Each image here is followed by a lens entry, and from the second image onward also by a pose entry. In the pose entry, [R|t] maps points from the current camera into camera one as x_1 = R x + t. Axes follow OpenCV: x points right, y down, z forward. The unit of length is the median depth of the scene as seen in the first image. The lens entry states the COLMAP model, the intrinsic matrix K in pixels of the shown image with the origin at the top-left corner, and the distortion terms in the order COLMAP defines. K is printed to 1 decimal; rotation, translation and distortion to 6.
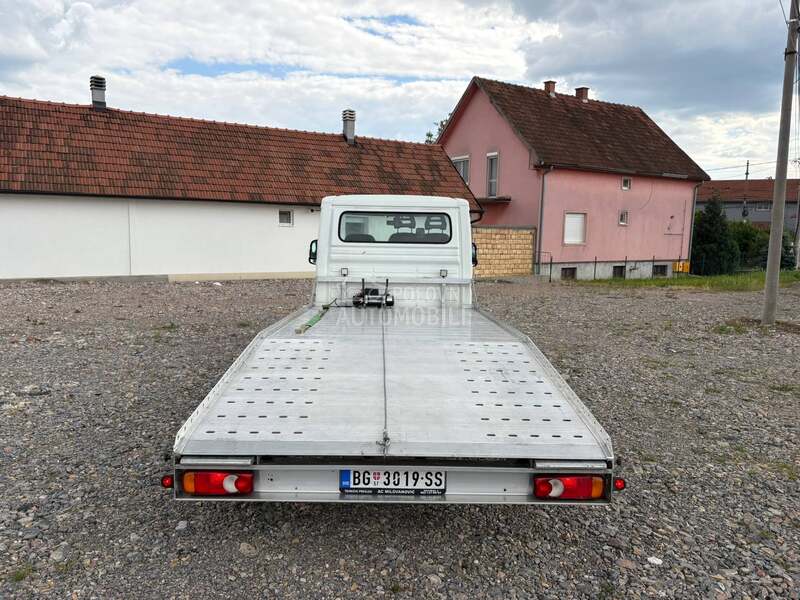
lens RADIAL K [[609.8, 0, 395.1], [0, 609.8, 301.9], [0, 0, 1]] dist [0.048862, -0.051613]
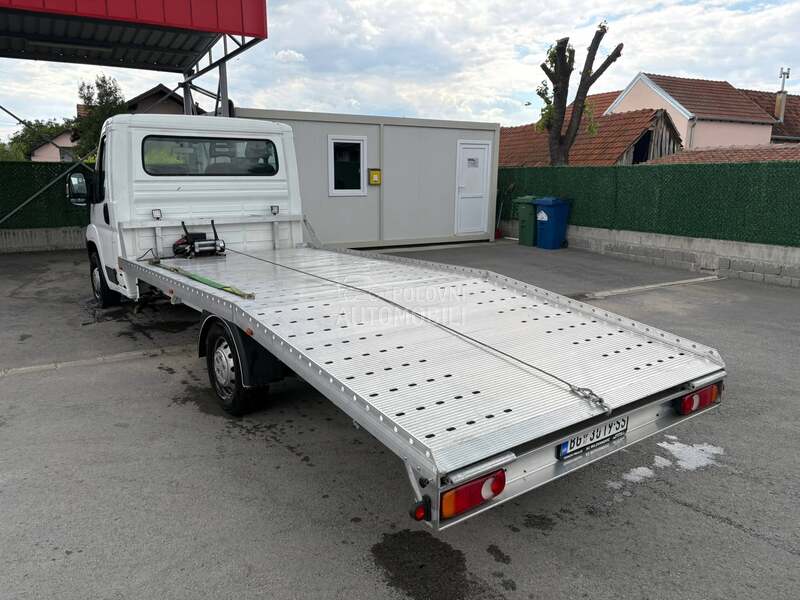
lens RADIAL K [[609.8, 0, 403.5], [0, 609.8, 305.3], [0, 0, 1]] dist [0.048862, -0.051613]
pose [[0.802239, -0.142716, 0.579694, -0.127388], [0.068826, 0.986641, 0.147655, -0.011792], [-0.593022, -0.078557, 0.801345, 0.068798]]
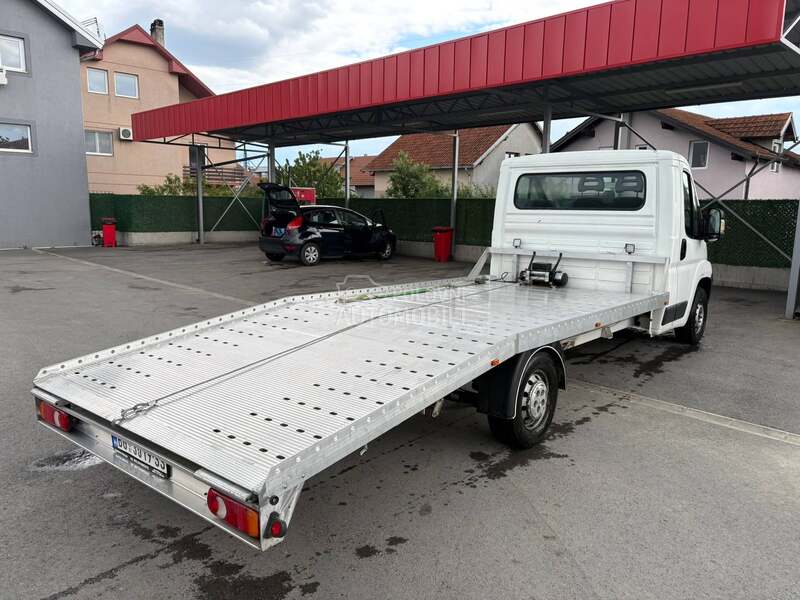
lens RADIAL K [[609.8, 0, 399.3], [0, 609.8, 305.1], [0, 0, 1]] dist [0.048862, -0.051613]
pose [[0.763583, 0.095772, -0.638567, 0.152002], [-0.060070, 0.995187, 0.077428, -0.007354], [0.642909, -0.020764, 0.765661, 0.084574]]
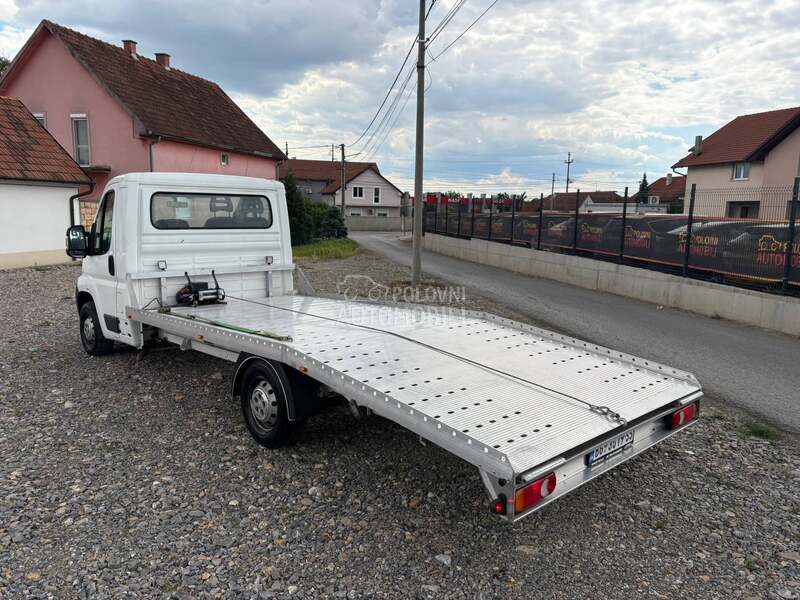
lens RADIAL K [[609.8, 0, 402.9], [0, 609.8, 305.4], [0, 0, 1]] dist [0.048862, -0.051613]
pose [[0.730873, -0.110052, 0.673582, -0.172861], [0.075000, 0.993888, 0.081006, -0.015878], [-0.678380, -0.008687, 0.734660, 0.067561]]
